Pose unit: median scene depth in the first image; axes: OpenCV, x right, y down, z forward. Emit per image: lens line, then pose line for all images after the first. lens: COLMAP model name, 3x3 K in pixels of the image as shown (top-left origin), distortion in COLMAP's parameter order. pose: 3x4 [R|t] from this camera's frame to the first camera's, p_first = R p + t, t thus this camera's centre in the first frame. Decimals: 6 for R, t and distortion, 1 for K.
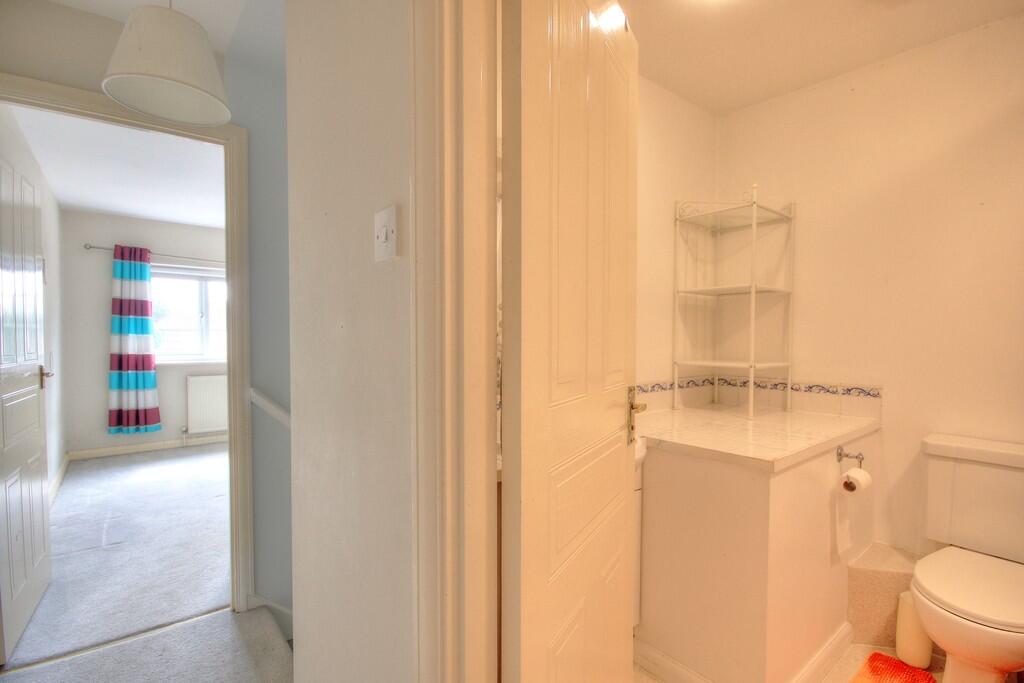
lens RADIAL K [[476.9, 0, 507.0], [0, 476.9, 349.1], [0, 0, 1]] dist [-0.001998, -0.000654]
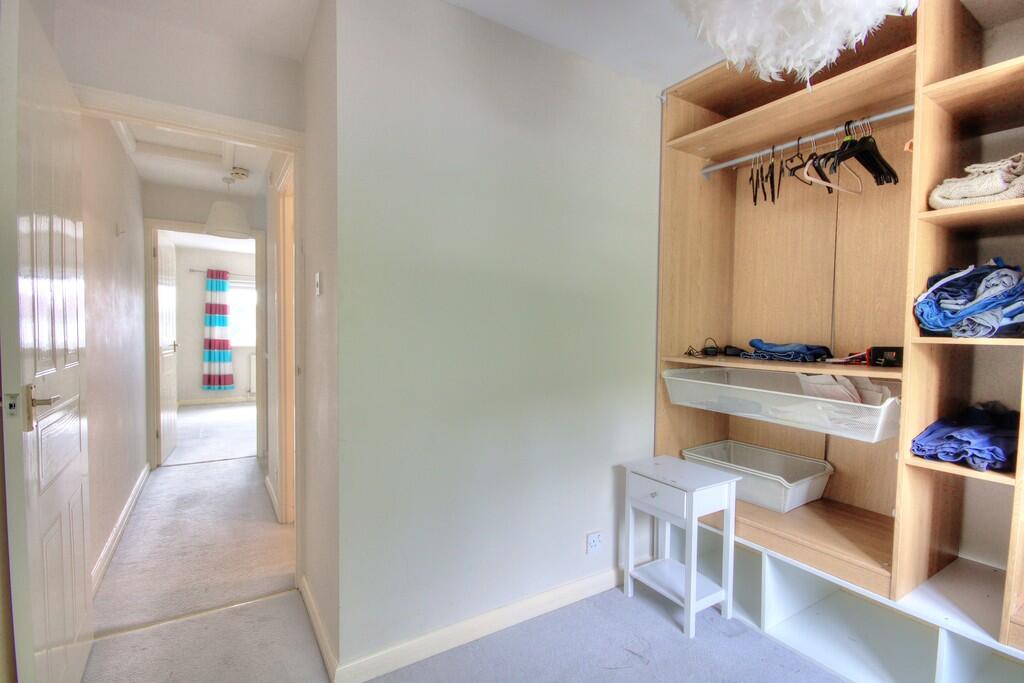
lens RADIAL K [[476.9, 0, 507.0], [0, 476.9, 349.1], [0, 0, 1]] dist [-0.001998, -0.000654]
pose [[0.992313, 0.024828, -0.121241, 0.336114], [-0.022458, 0.999530, 0.020877, -0.010652], [0.121702, -0.017993, 0.992404, -0.422713]]
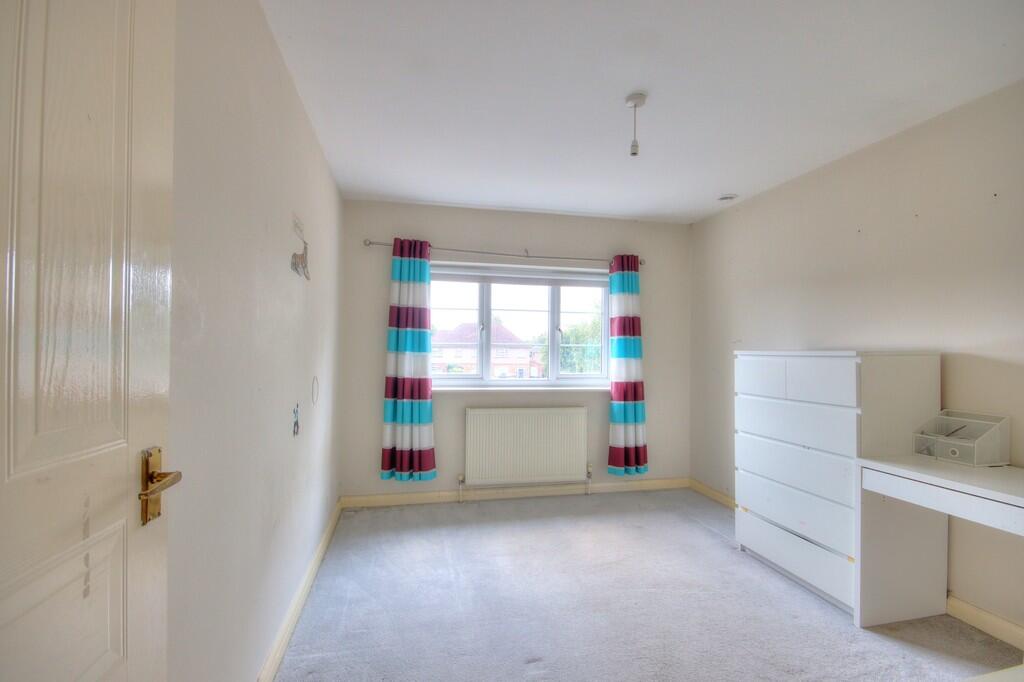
lens RADIAL K [[476.9, 0, 507.0], [0, 476.9, 348.6], [0, 0, 1]] dist [-0.001998, -0.000654]
pose [[0.892013, 0.007377, -0.451949, -0.289961], [-0.022488, 0.999353, -0.028073, -0.018171], [0.451449, 0.035205, 0.891602, 0.374666]]
